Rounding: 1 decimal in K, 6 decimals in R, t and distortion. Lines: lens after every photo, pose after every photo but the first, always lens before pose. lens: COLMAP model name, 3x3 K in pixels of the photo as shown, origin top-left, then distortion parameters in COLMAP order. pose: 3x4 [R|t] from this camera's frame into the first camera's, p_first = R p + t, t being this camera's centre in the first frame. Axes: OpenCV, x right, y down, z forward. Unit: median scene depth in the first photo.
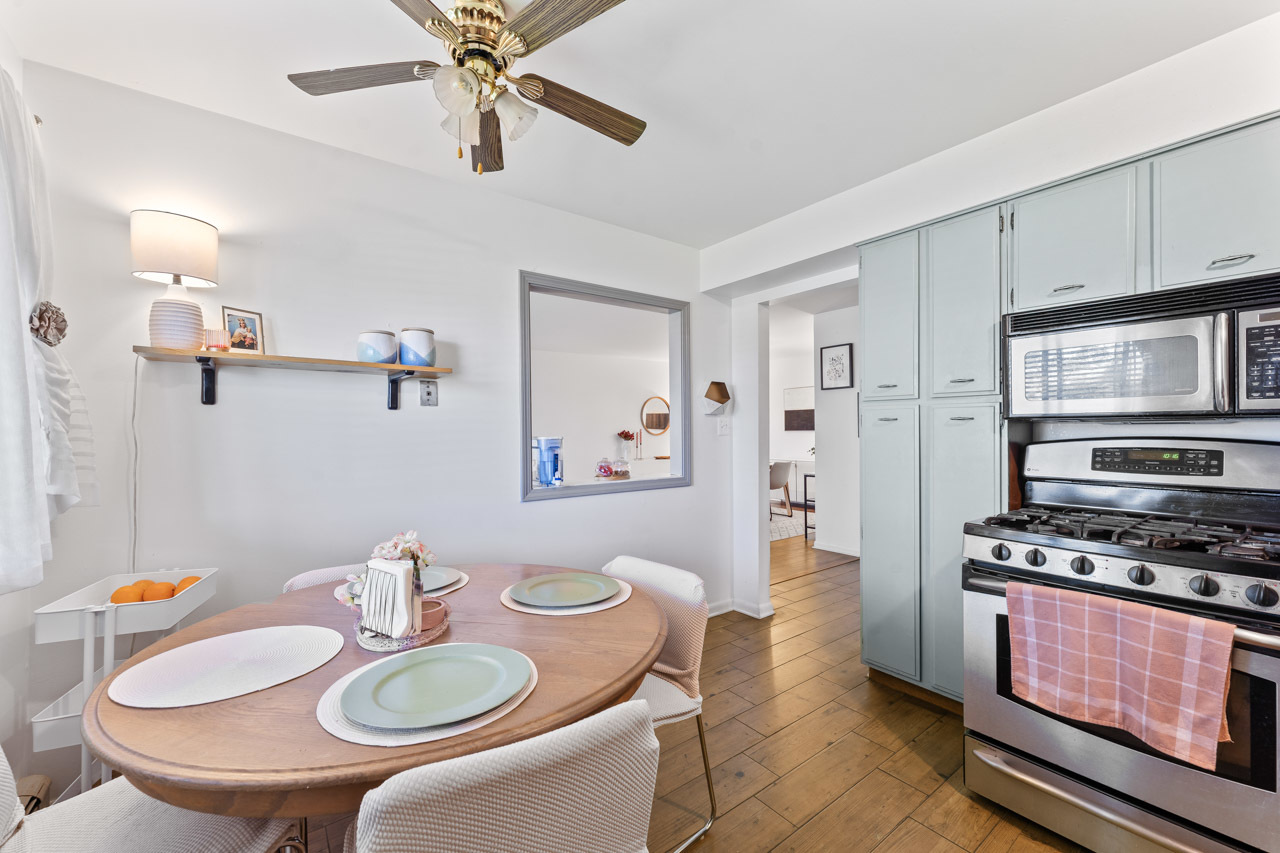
lens RADIAL K [[510.9, 0, 630.8], [0, 510.9, 429.3], [0, 0, 1]] dist [-0.001787, -0.000276]
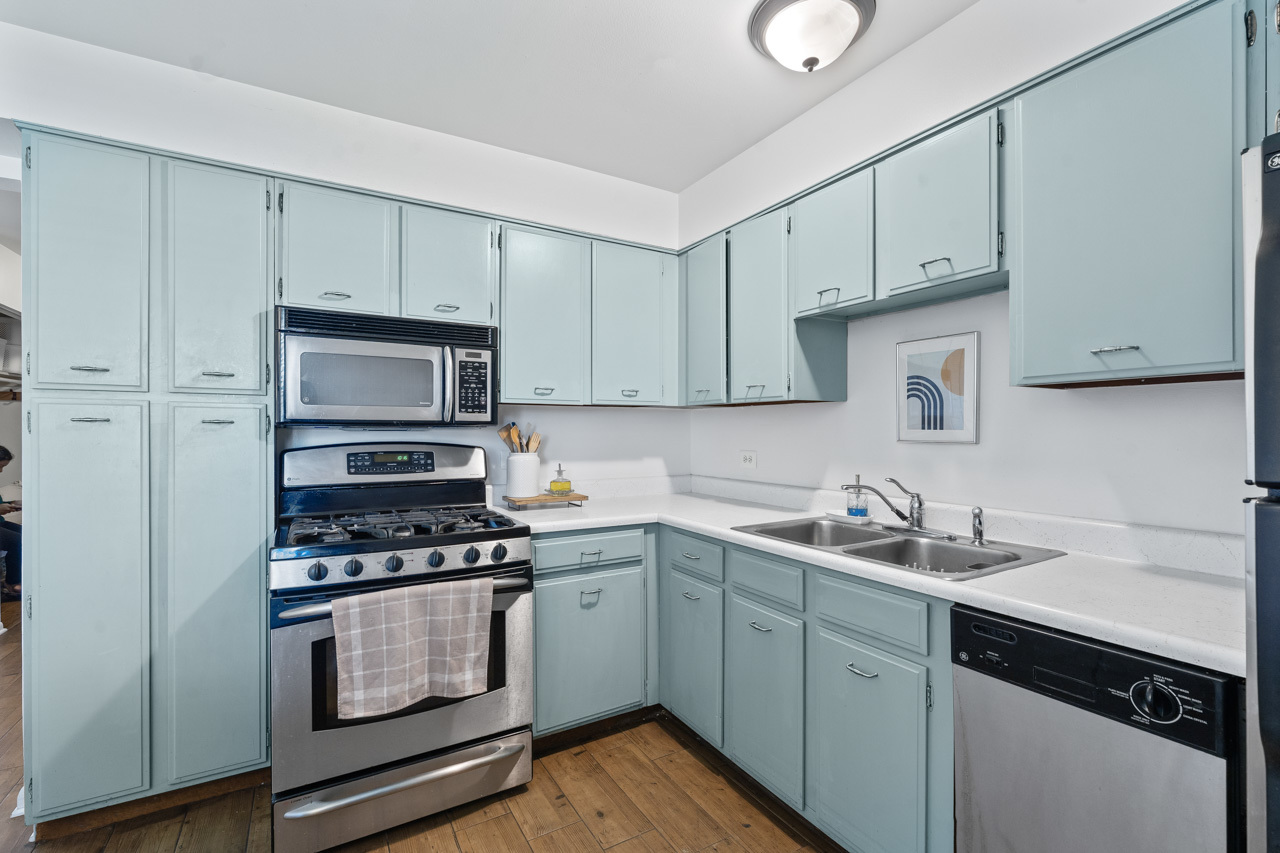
lens RADIAL K [[566.6, 0, 648.0], [0, 566.6, 434.2], [0, 0, 1]] dist [-0.005768, 0.000453]
pose [[0.089245, 0.002913, 0.996005, -0.229021], [0.000420, 0.999996, -0.002962, 0.001576], [-0.996010, 0.000683, 0.089244, 0.345864]]
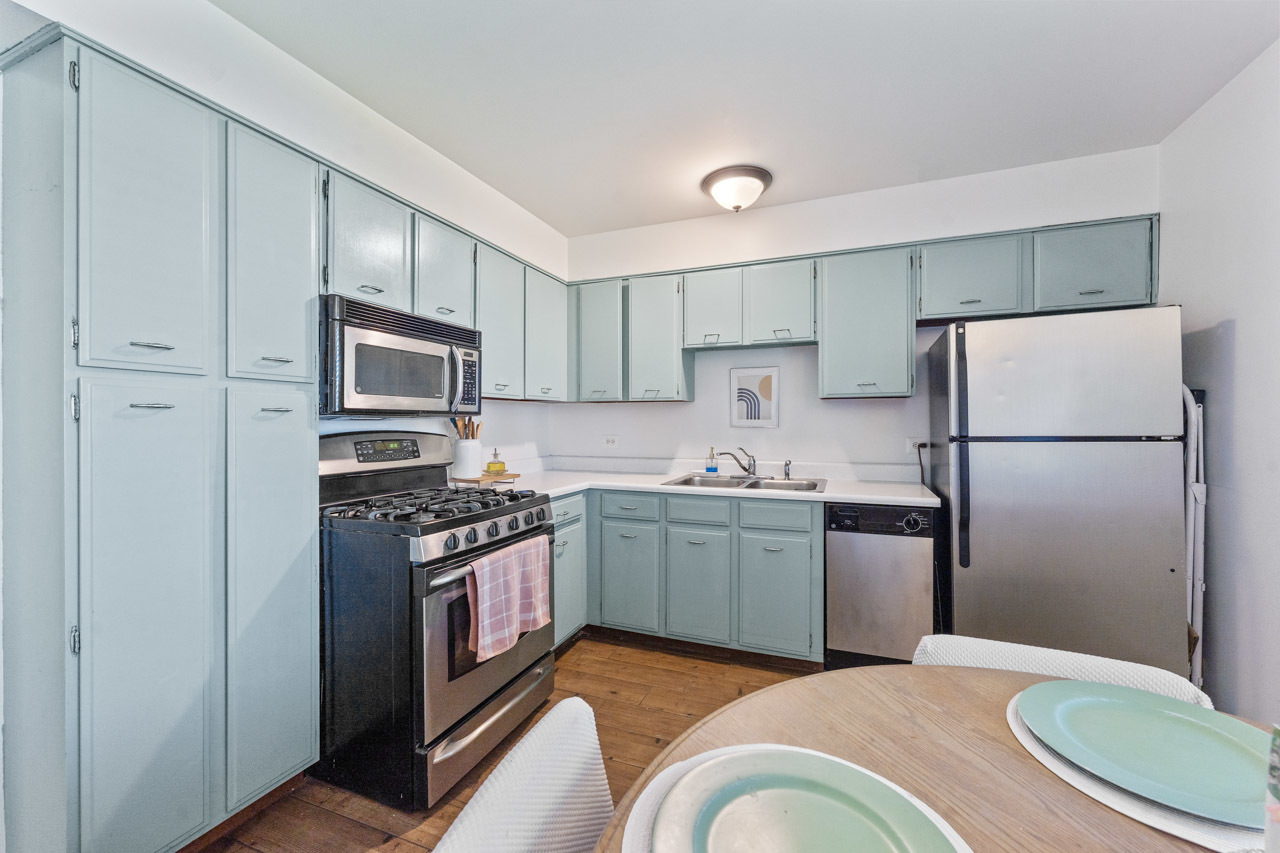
lens RADIAL K [[510.9, 0, 644.9], [0, 510.9, 424.4], [0, 0, 1]] dist [-0.001787, -0.000276]
pose [[-0.542012, 0.005689, 0.840351, -0.375512], [0.007517, 0.999970, -0.001922, 0.008285], [-0.840337, 0.005276, -0.542038, 1.293292]]
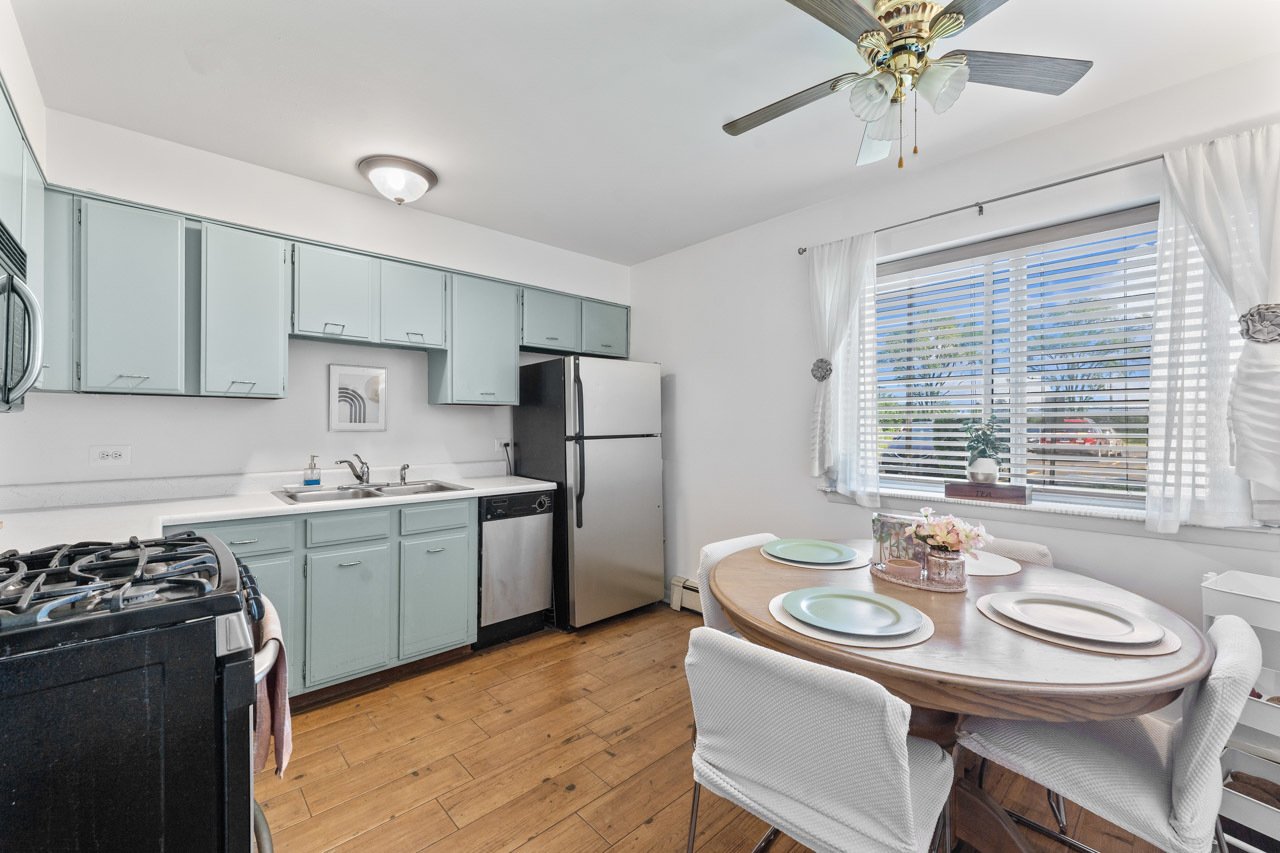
lens RADIAL K [[510.9, 0, 639.2], [0, 510.9, 427.8], [0, 0, 1]] dist [-0.001787, -0.000276]
pose [[-0.992739, 0.008985, -0.119948, 0.314968], [0.008462, 0.999952, 0.004873, 0.004994], [0.119986, 0.003823, -0.992768, 1.797844]]
